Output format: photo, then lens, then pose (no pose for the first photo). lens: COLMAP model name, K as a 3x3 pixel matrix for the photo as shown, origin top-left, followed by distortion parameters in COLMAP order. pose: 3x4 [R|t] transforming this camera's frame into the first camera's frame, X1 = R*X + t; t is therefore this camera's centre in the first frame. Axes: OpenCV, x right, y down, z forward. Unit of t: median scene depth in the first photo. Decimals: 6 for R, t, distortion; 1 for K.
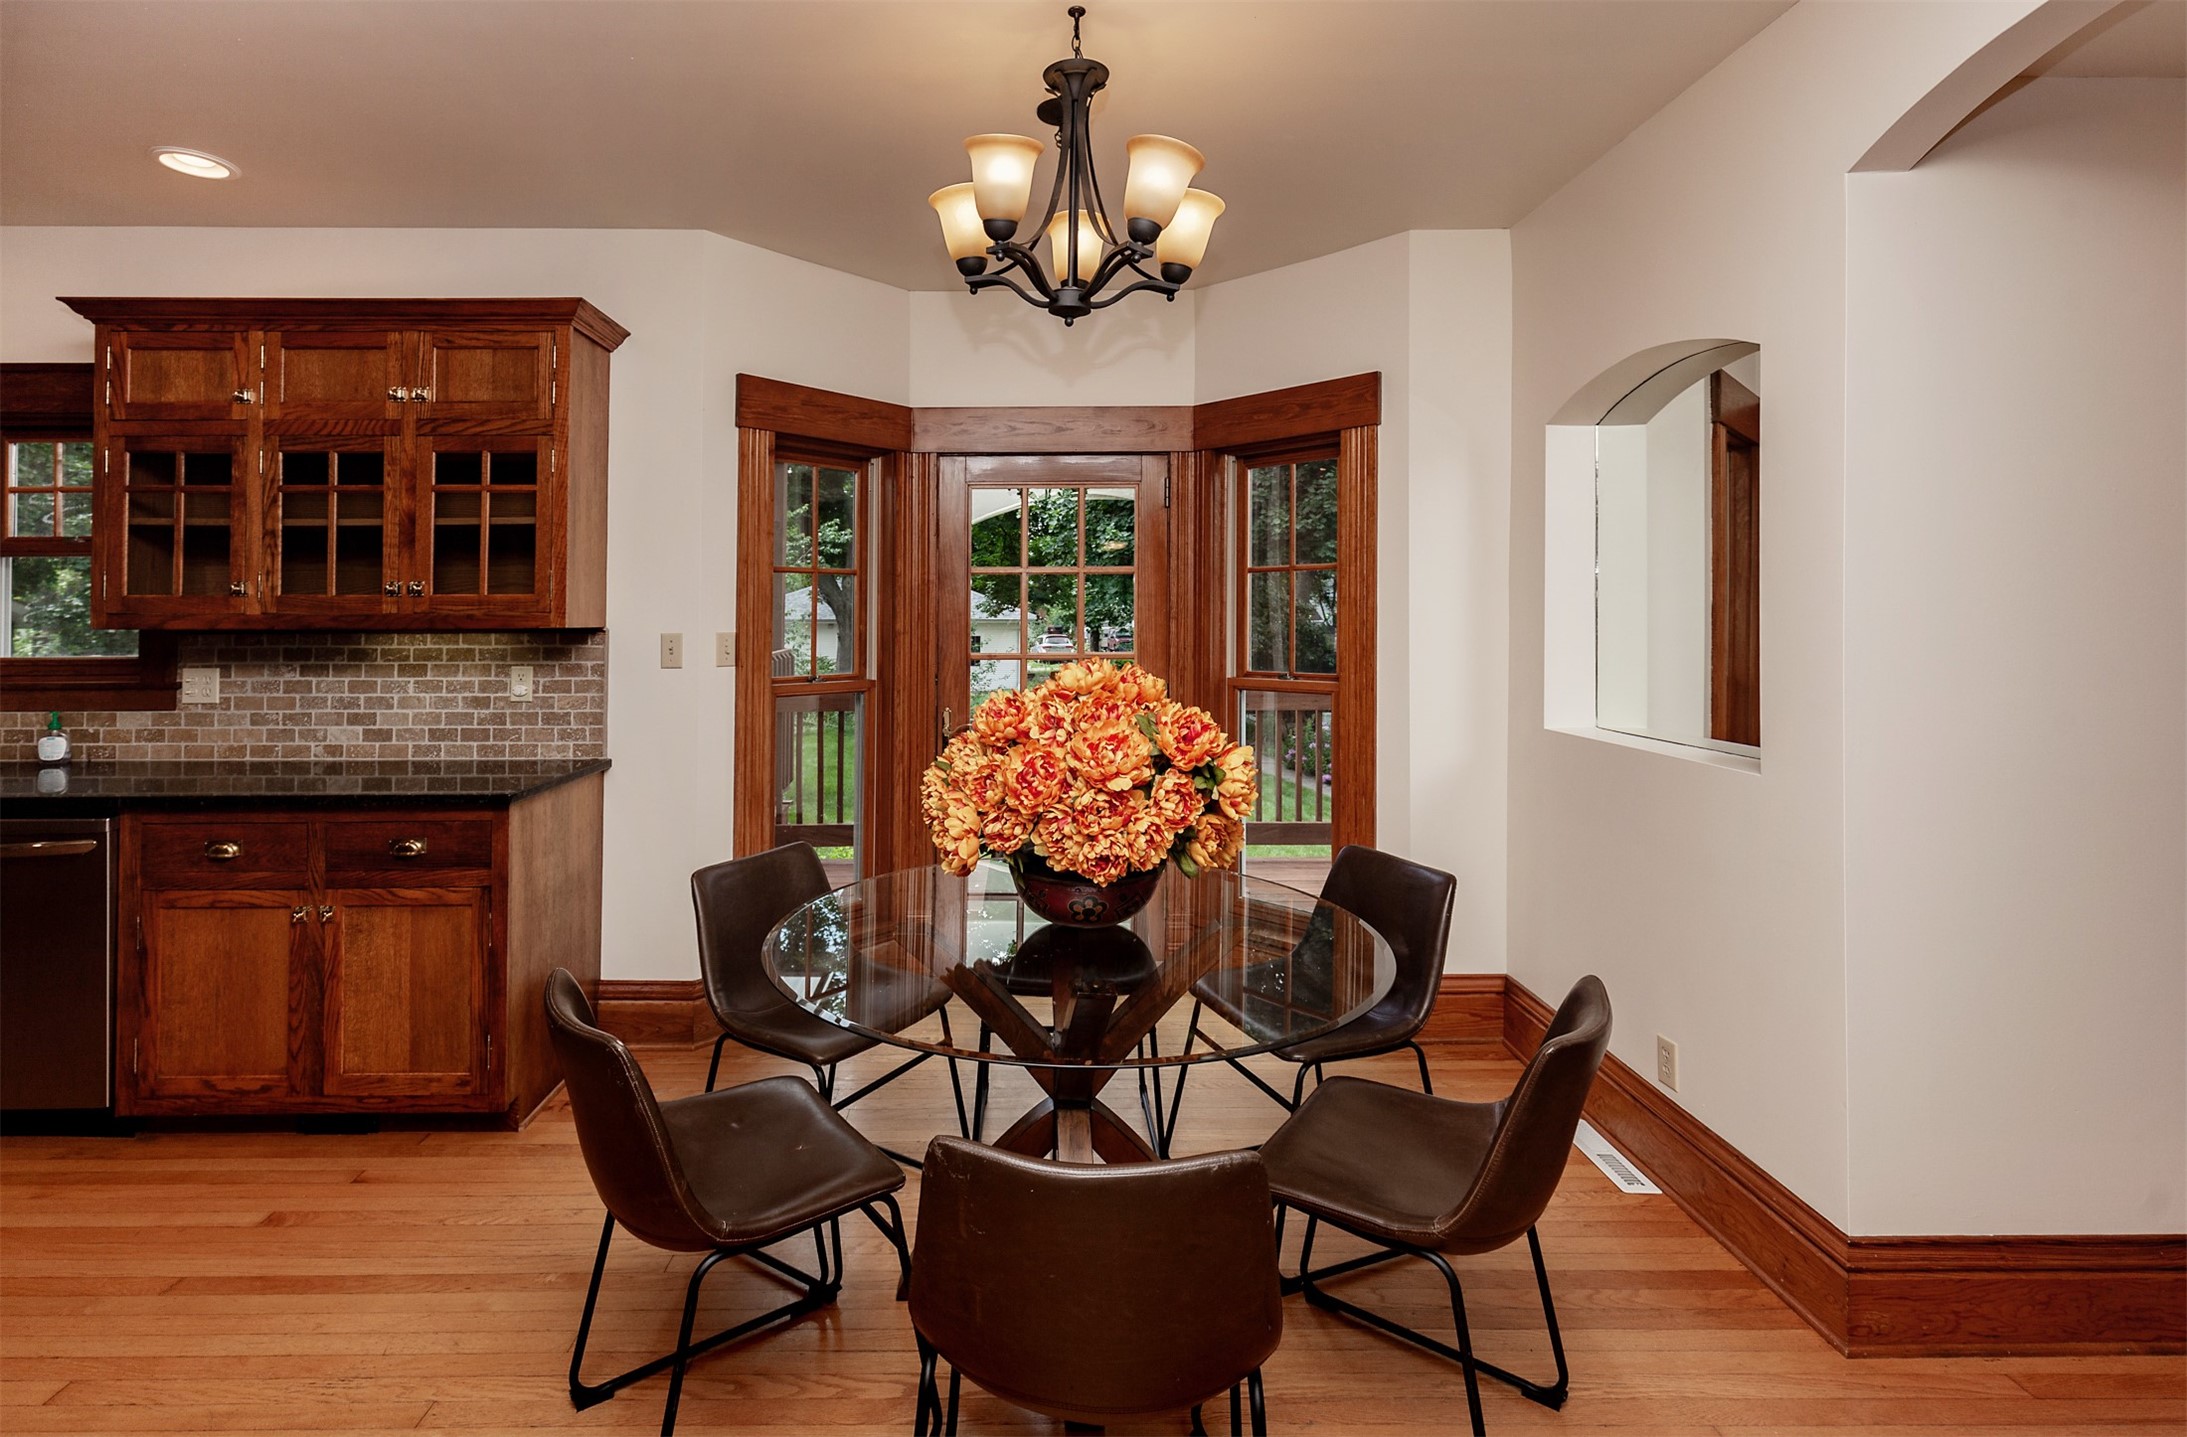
lens RADIAL K [[987.0, 0, 1012.3], [0, 987.0, 593.2], [0, 0, 1]] dist [-0.004512, 0.002177]
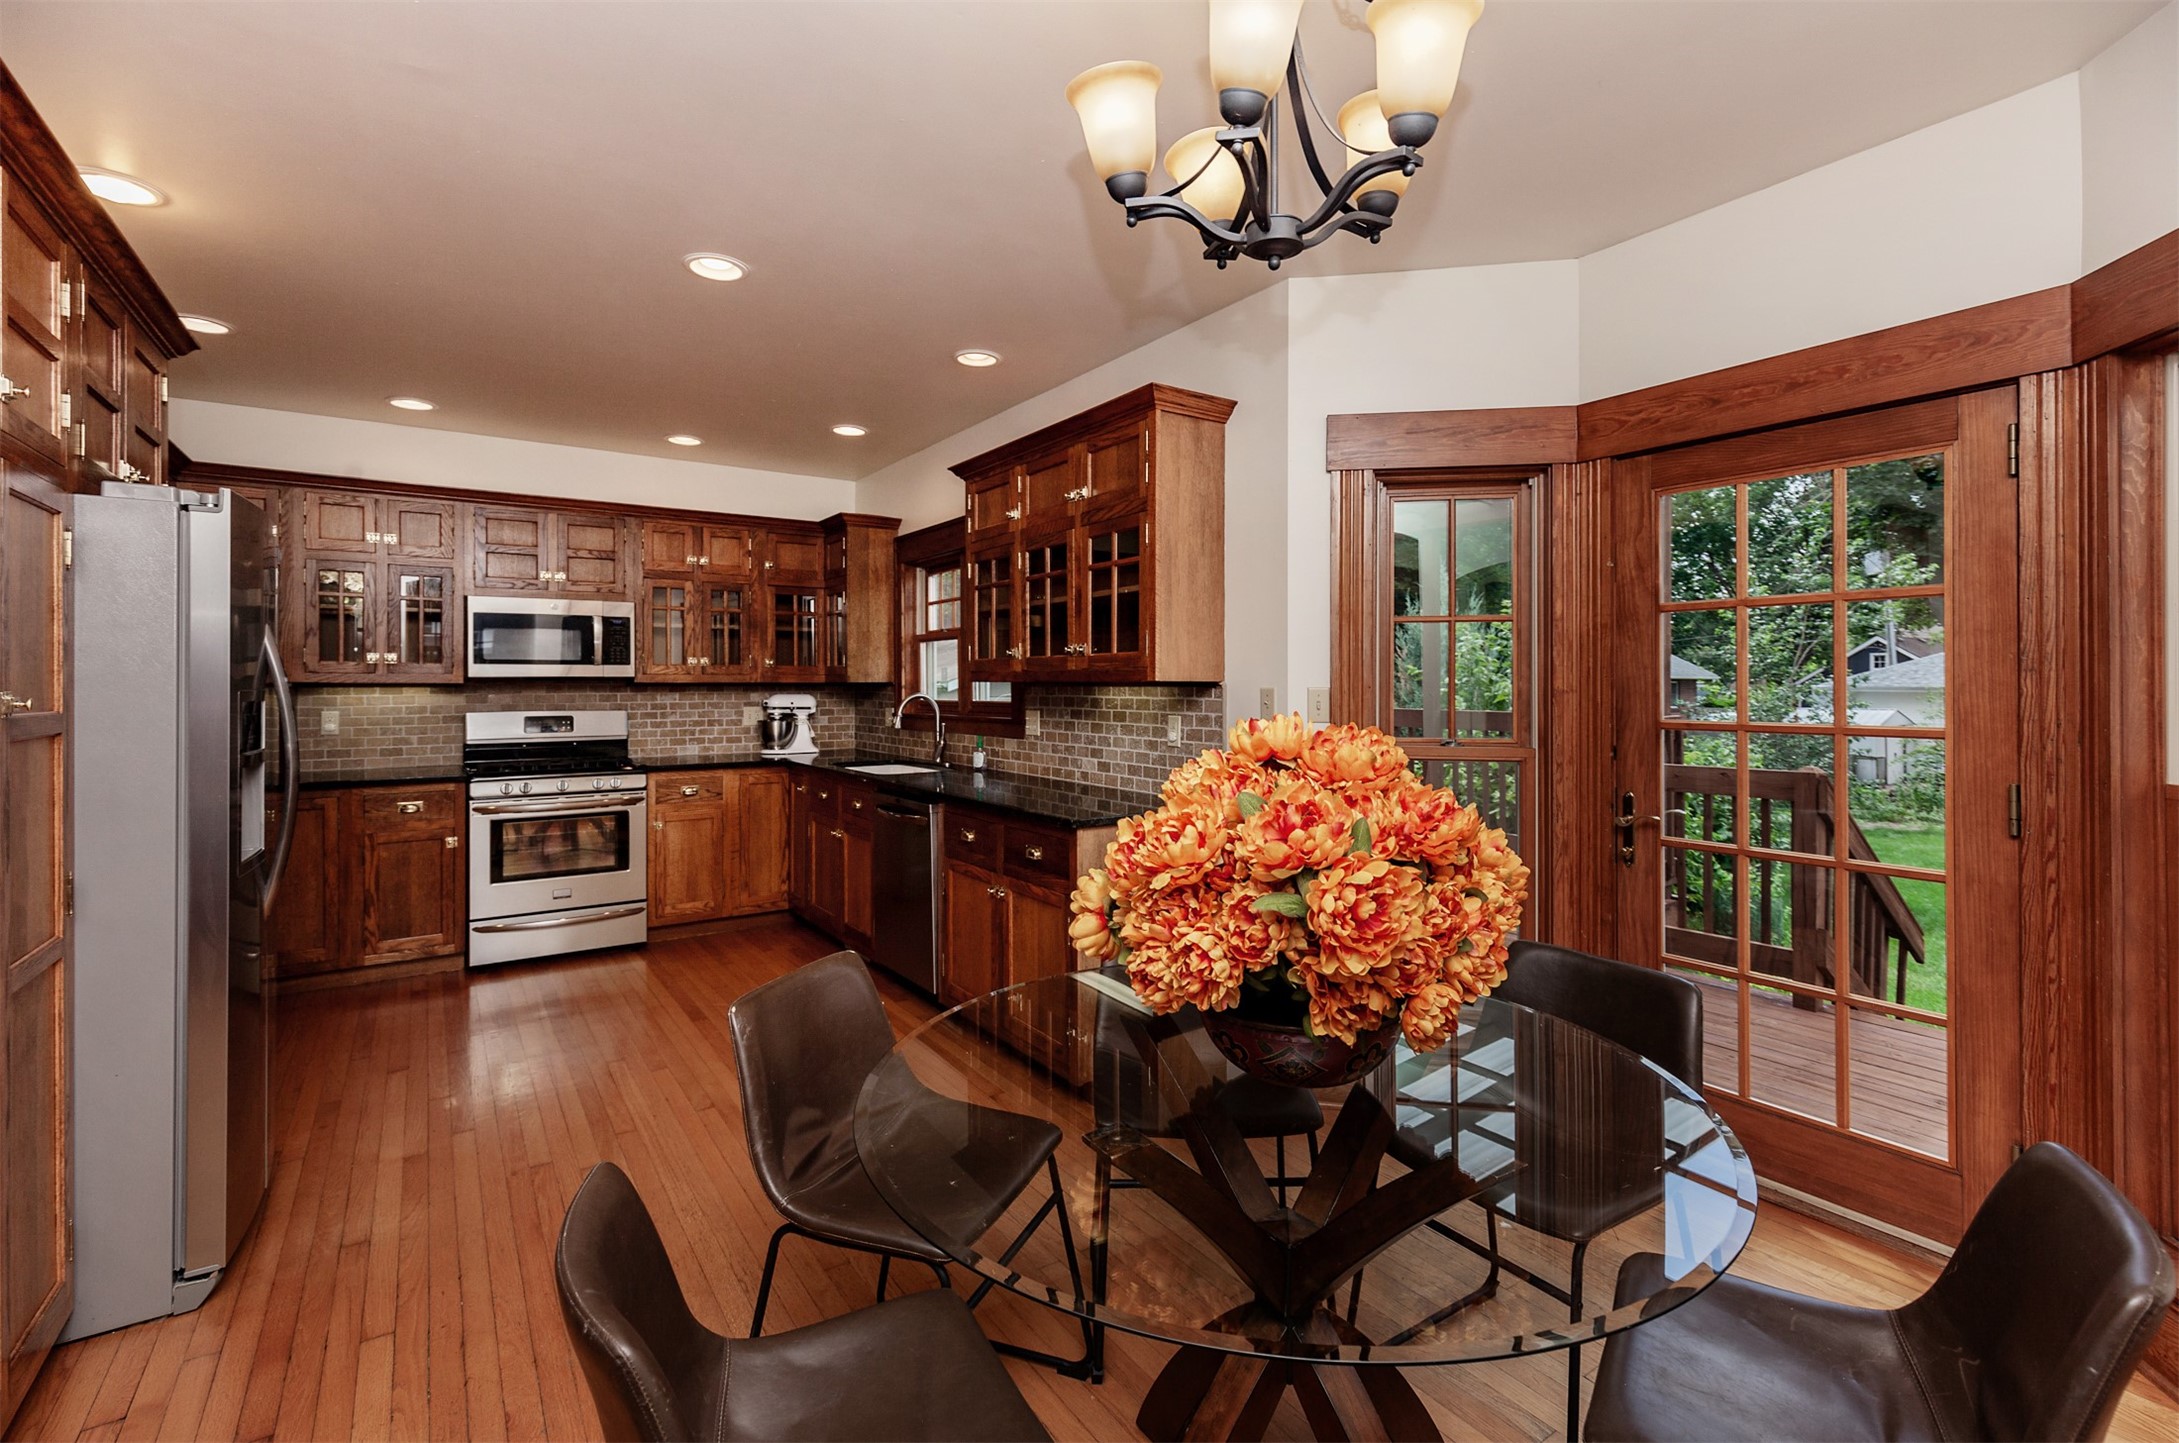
lens RADIAL K [[983.4, 0, 1116.8], [0, 983.4, 675.4], [0, 0, 1]] dist [-0.004512, 0.002177]
pose [[0.564166, -0.003588, -0.825654, 0.439227], [0.022224, 0.999694, 0.010841, 0.014725], [0.825362, -0.024465, 0.564073, 0.332006]]
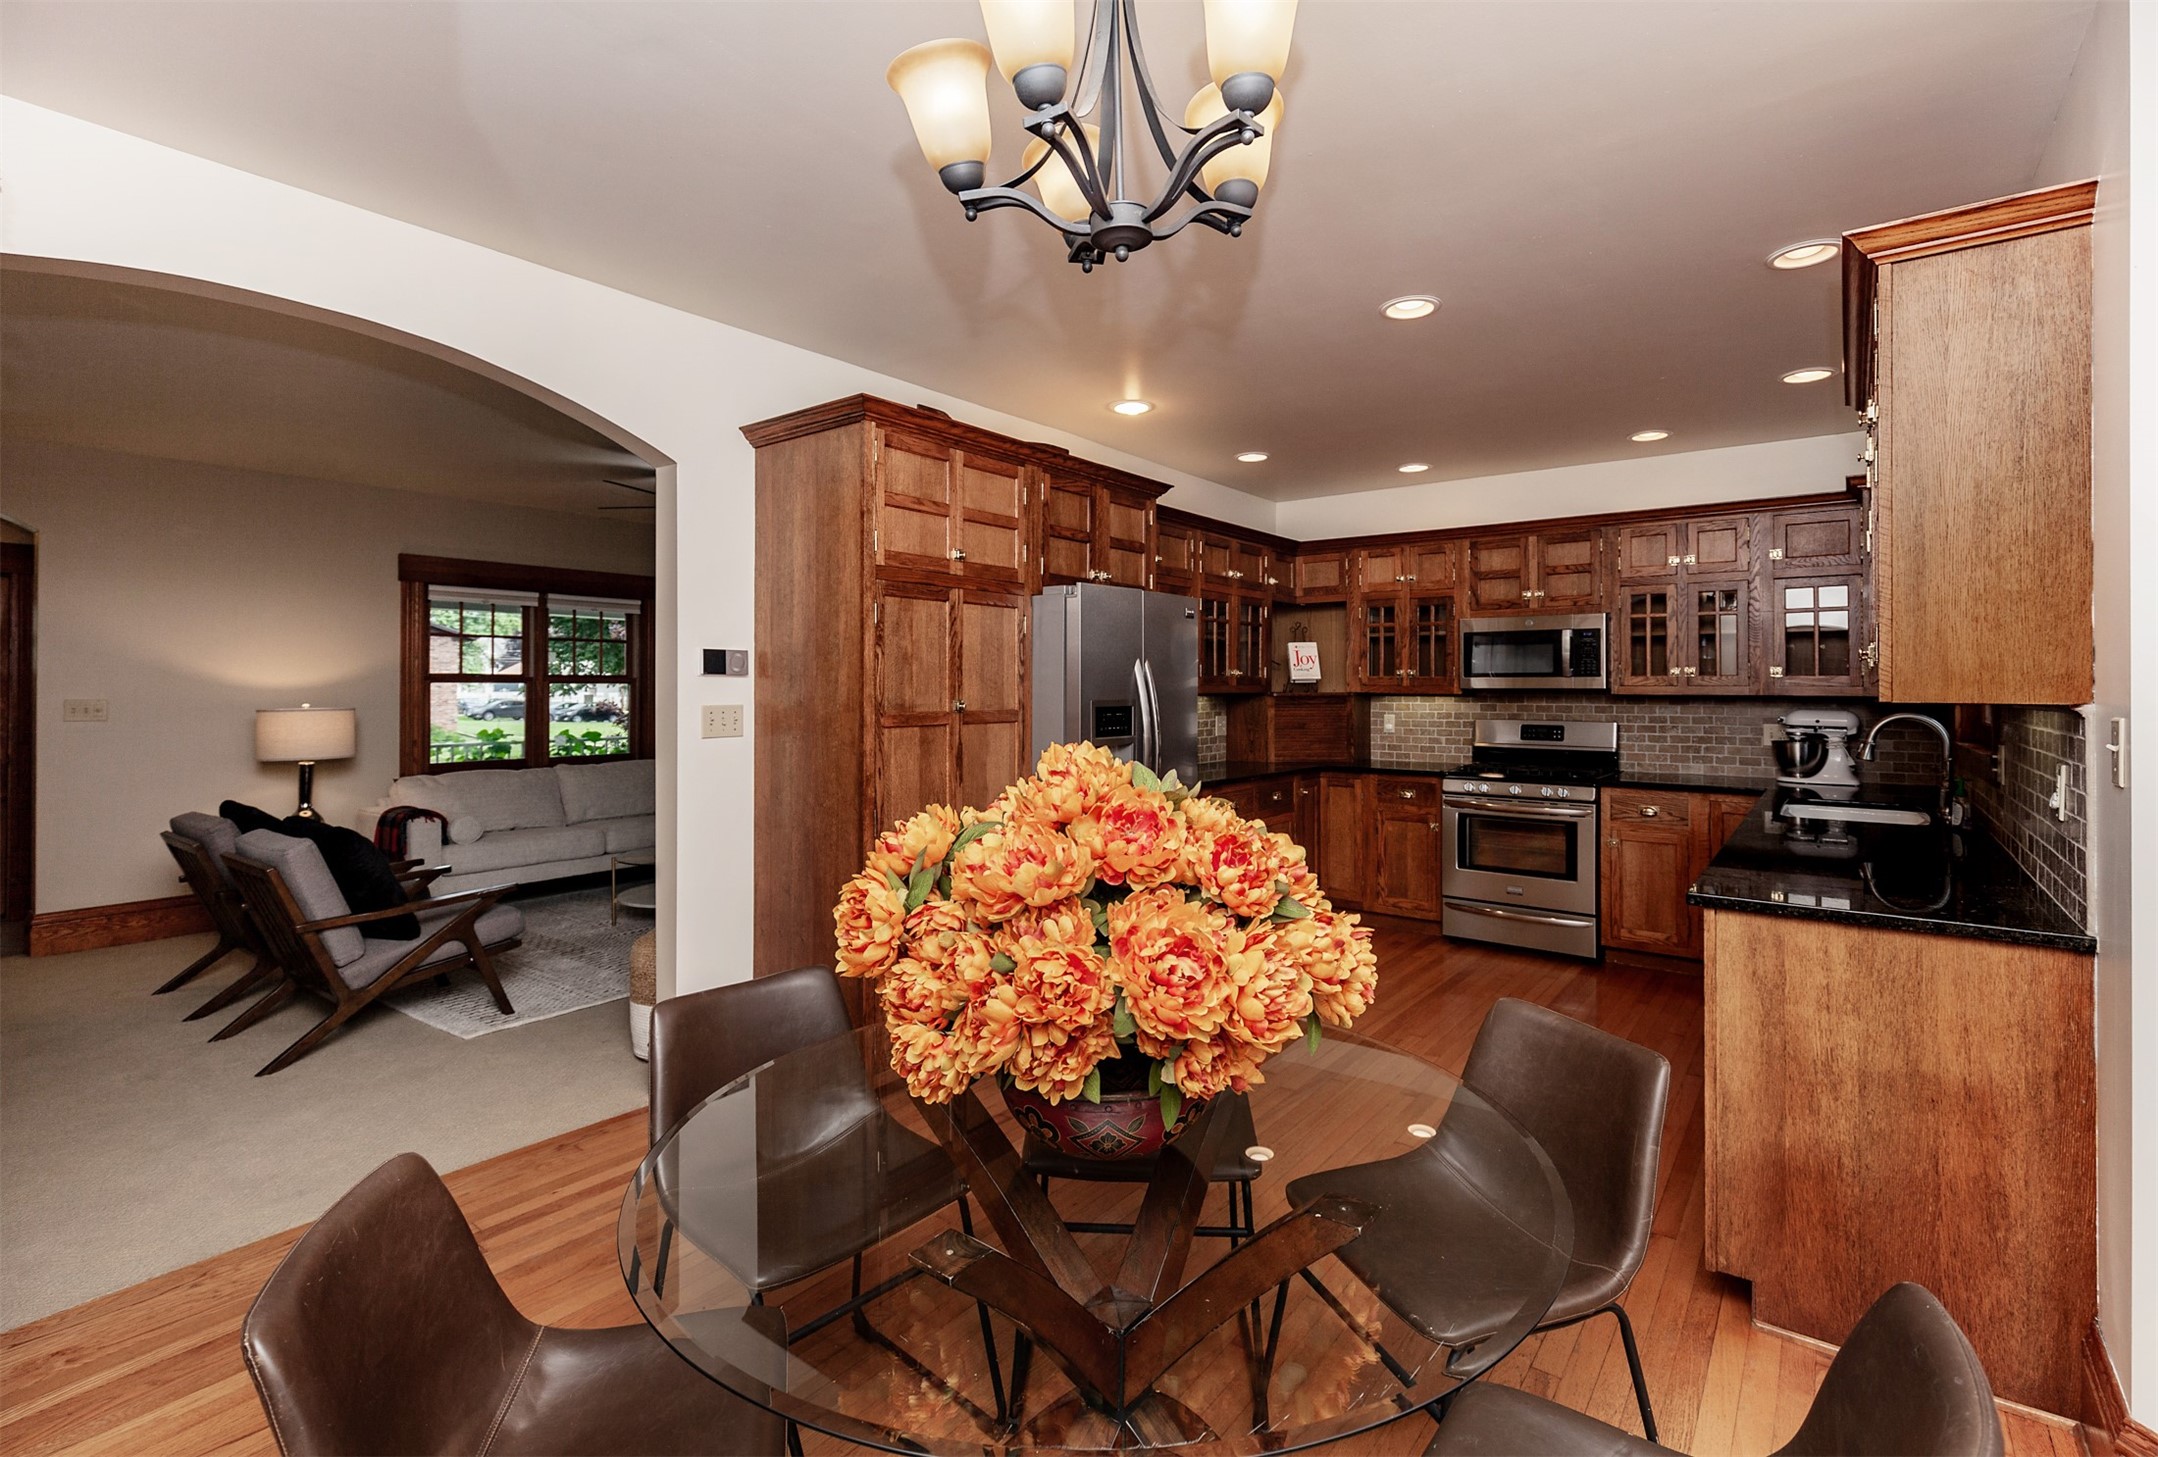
lens RADIAL K [[974.0, 0, 1071.2], [0, 974.0, 673.3], [0, 0, 1]] dist [-0.004512, 0.002177]
pose [[-0.626873, -0.010837, -0.779046, 0.423008], [0.017604, 0.999451, -0.028069, 0.022142], [0.778922, -0.031310, -0.626338, 0.965598]]
